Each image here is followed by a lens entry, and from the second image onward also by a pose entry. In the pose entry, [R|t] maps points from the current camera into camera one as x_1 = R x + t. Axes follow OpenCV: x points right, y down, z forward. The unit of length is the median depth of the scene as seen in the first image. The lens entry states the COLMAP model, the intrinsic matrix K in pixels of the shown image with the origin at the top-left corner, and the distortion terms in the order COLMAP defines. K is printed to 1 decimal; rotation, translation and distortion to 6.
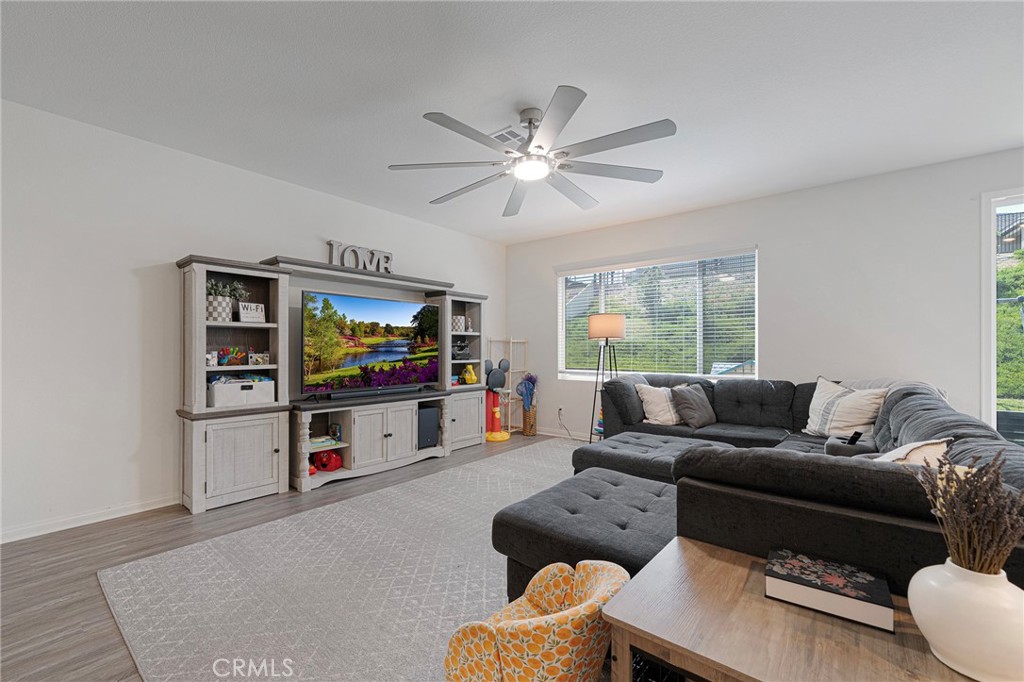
lens RADIAL K [[432.9, 0, 513.9], [0, 432.9, 344.7], [0, 0, 1]] dist [-0.002902, -0.000009]
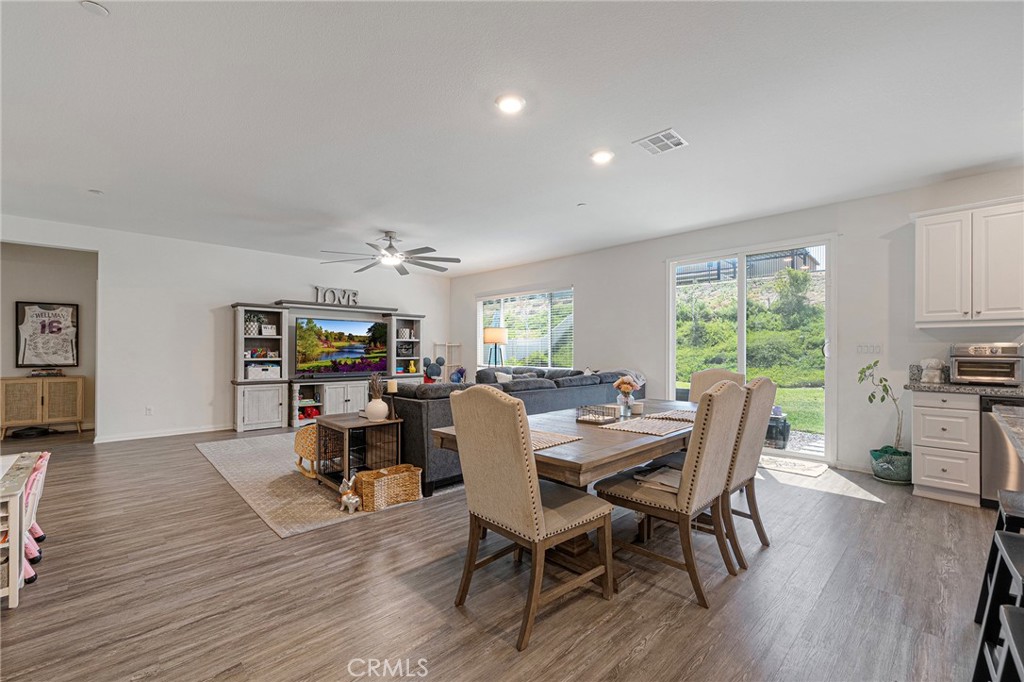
lens RADIAL K [[432.9, 0, 515.3], [0, 432.9, 345.3], [0, 0, 1]] dist [-0.002902, -0.000009]
pose [[0.993758, 0.001510, -0.111543, 0.610874], [-0.001956, 0.999991, -0.003892, -0.002787], [0.111536, 0.004086, 0.993752, -0.682939]]
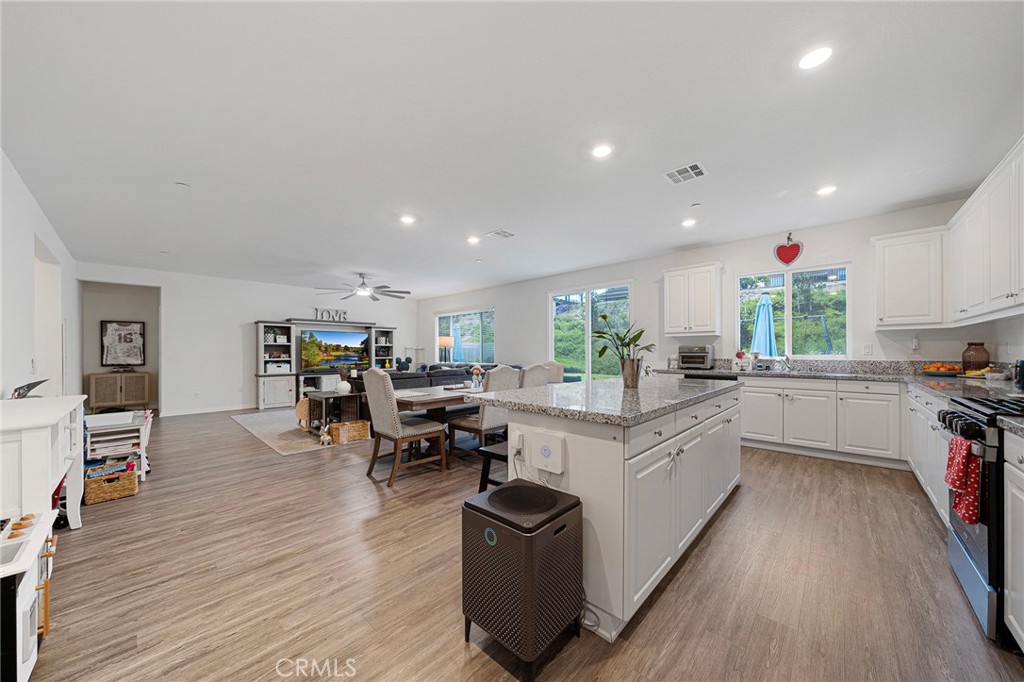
lens RADIAL K [[350.0, 0, 513.7], [0, 350.0, 349.9], [0, 0, 1]] dist [-0.008472, -0.000175]
pose [[0.998371, -0.005471, -0.056790, 0.890139], [0.005610, 0.999982, 0.002279, -0.002907], [0.056776, -0.002593, 0.998384, -1.008217]]
